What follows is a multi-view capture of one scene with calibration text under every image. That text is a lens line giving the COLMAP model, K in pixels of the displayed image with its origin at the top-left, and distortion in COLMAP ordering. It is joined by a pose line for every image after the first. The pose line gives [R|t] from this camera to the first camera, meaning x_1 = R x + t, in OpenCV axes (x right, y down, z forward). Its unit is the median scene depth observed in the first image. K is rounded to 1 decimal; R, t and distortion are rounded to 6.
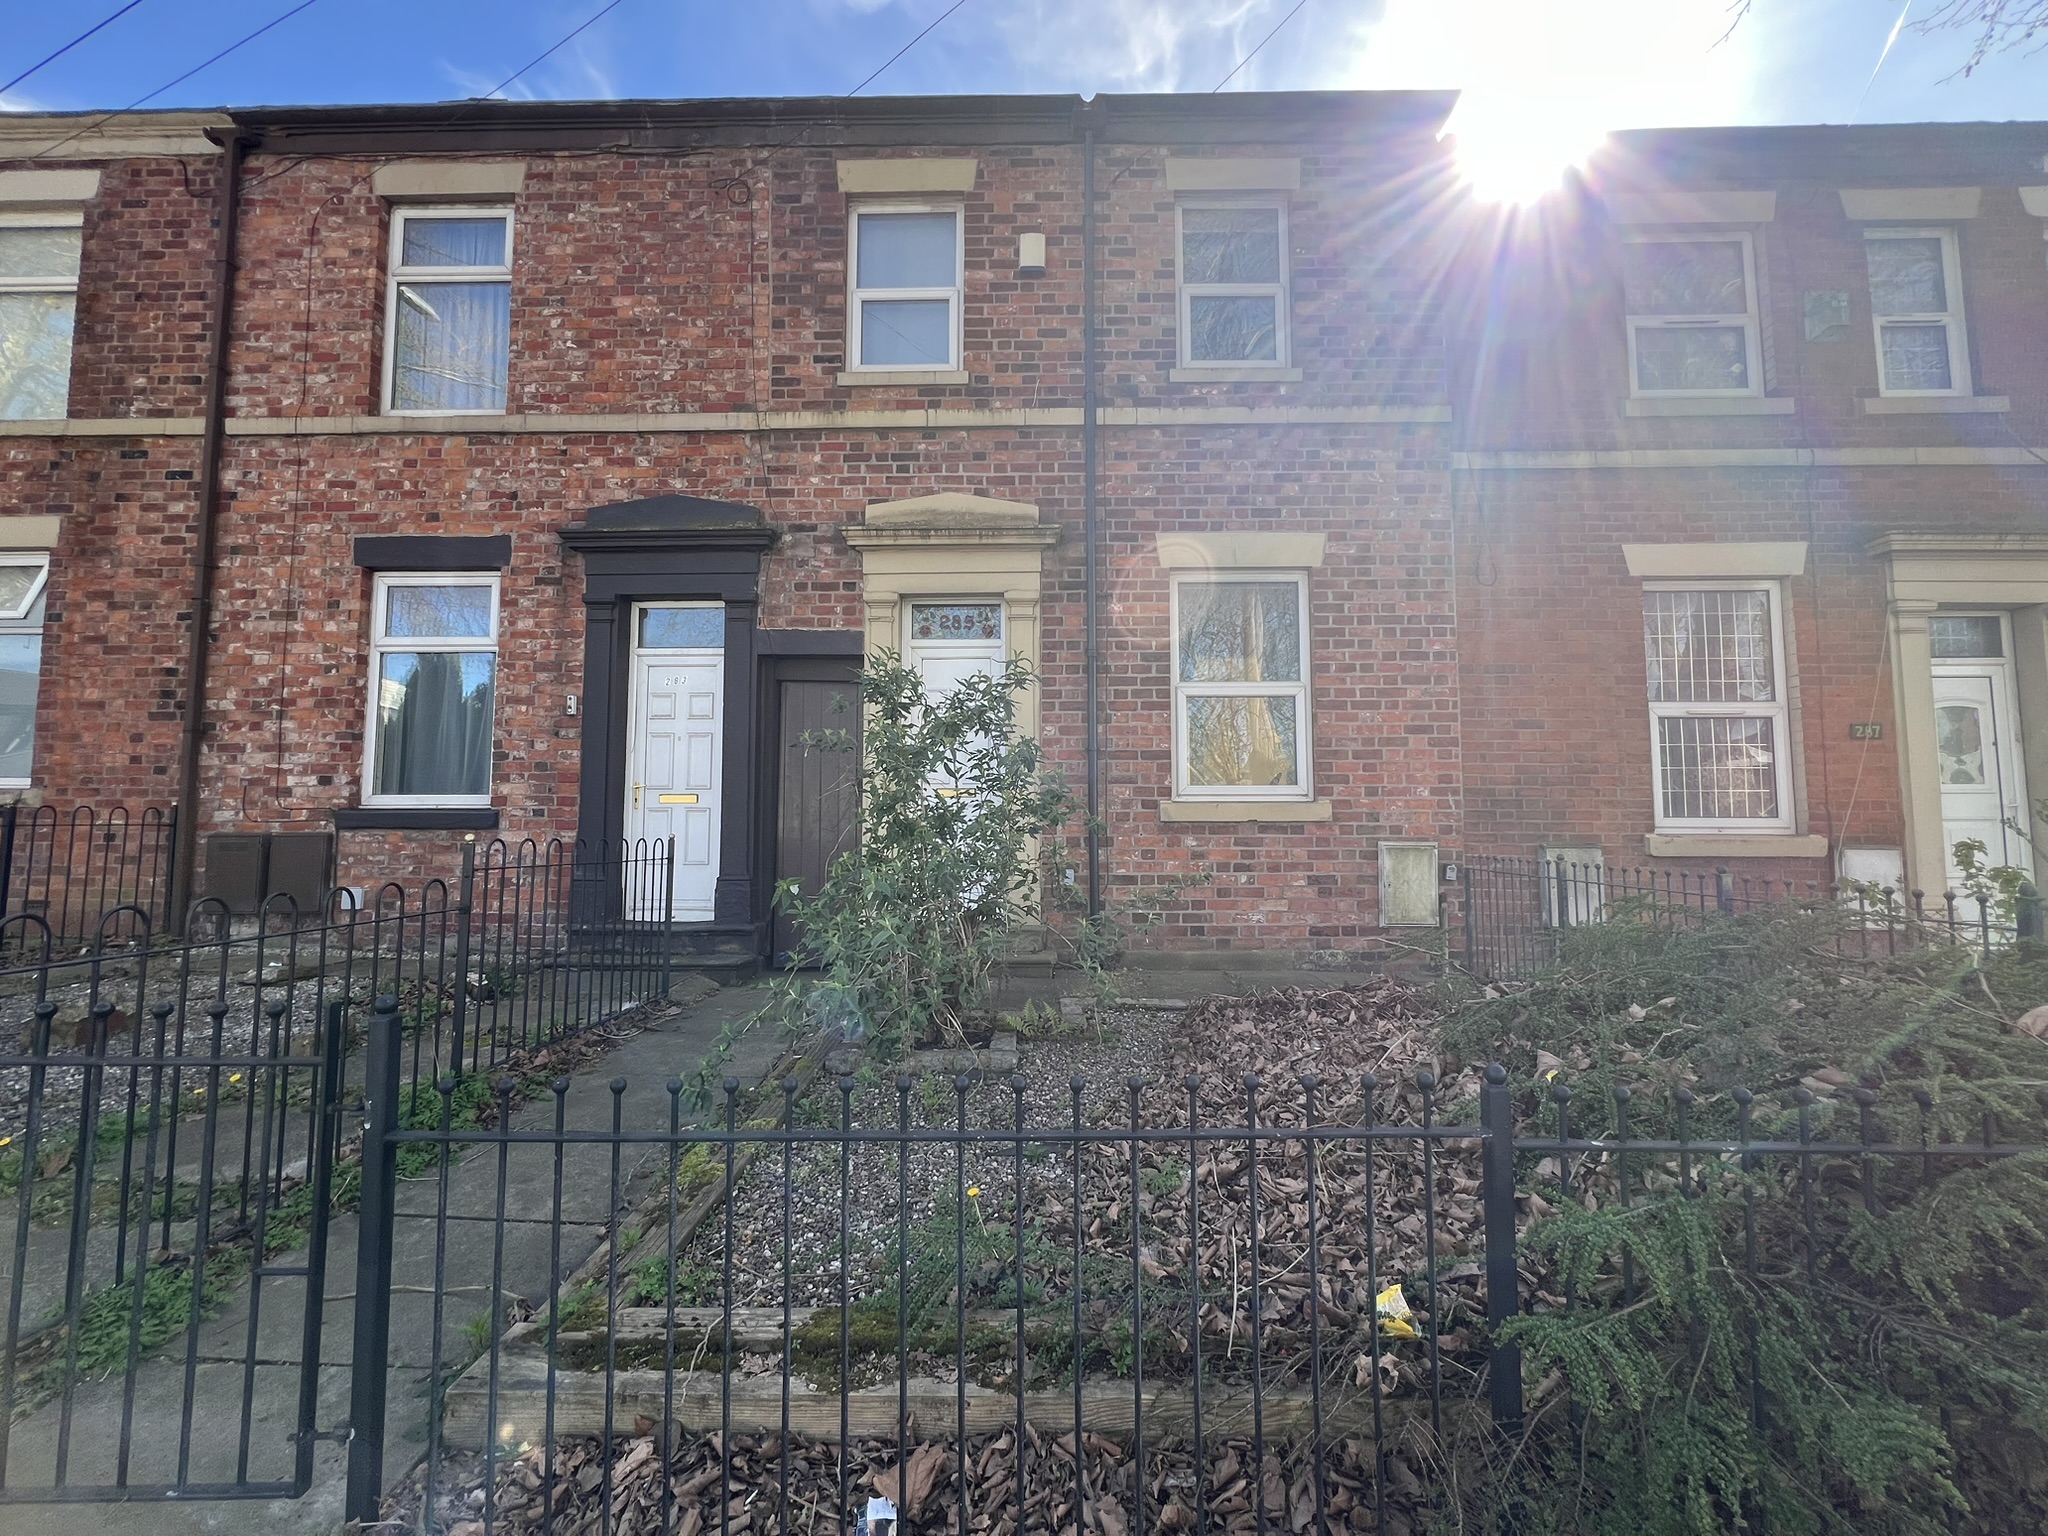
lens RADIAL K [[818.9, 0, 1034.1], [0, 818.9, 766.1], [0, 0, 1]] dist [0.001210, -0.000103]
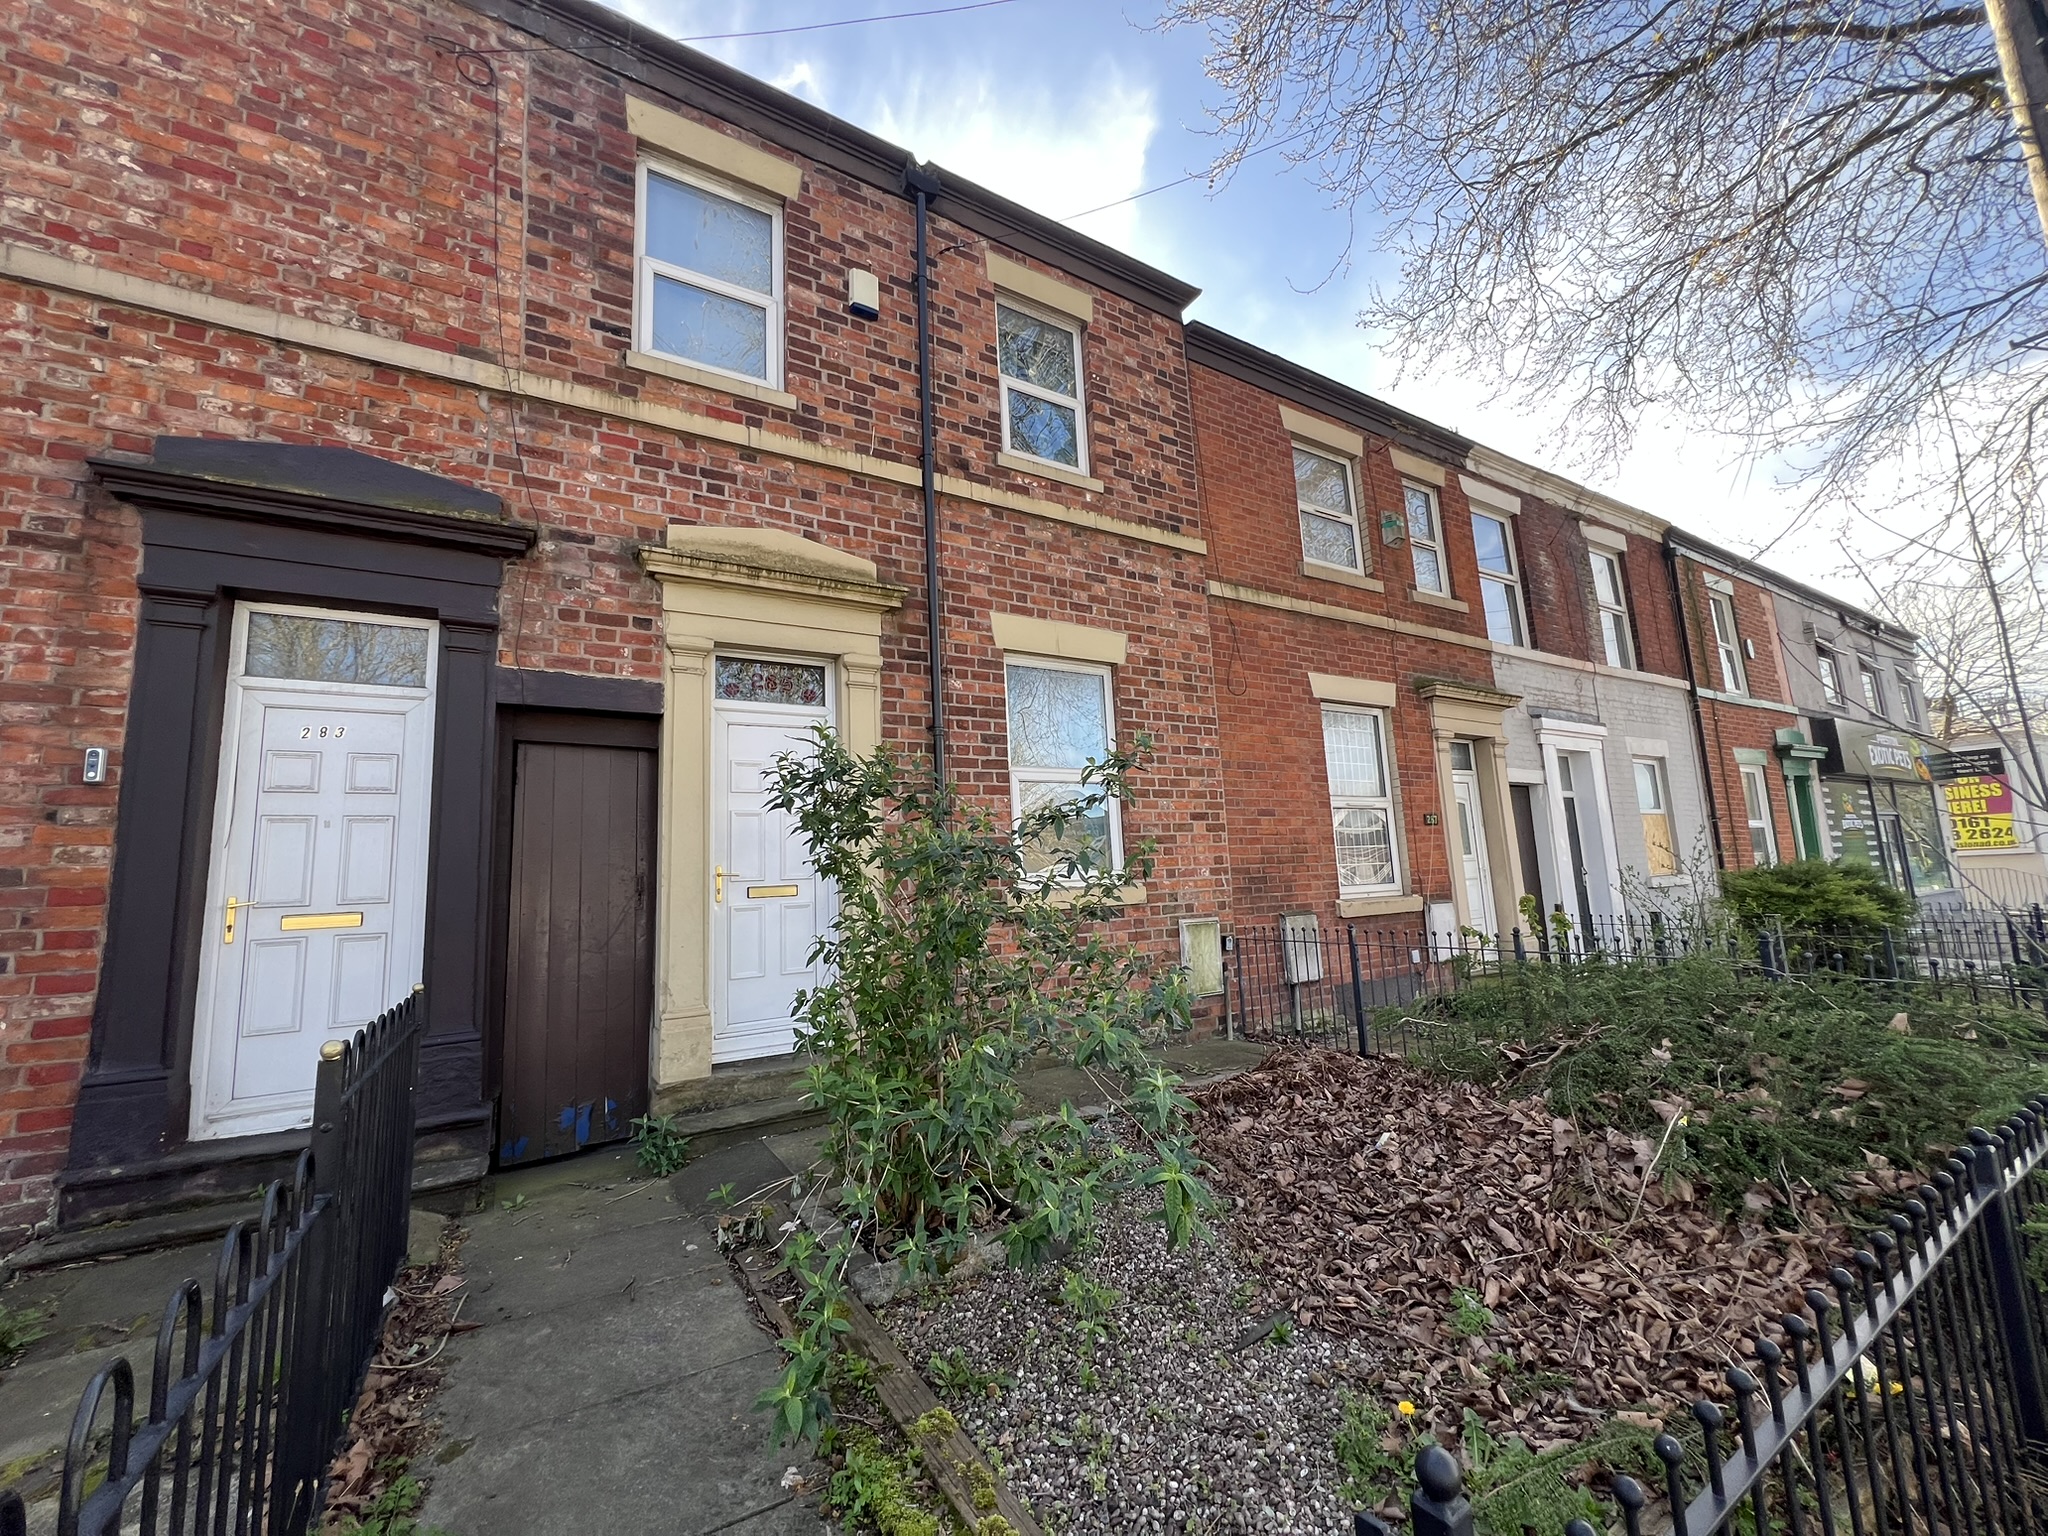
lens RADIAL K [[818.9, 0, 1026.4], [0, 818.9, 764.2], [0, 0, 1]] dist [0.001210, -0.000103]
pose [[0.837296, 0.039539, 0.545319, -0.333323], [0.008545, 0.996314, -0.085360, -0.021513], [-0.546684, 0.076131, 0.833871, 0.180859]]
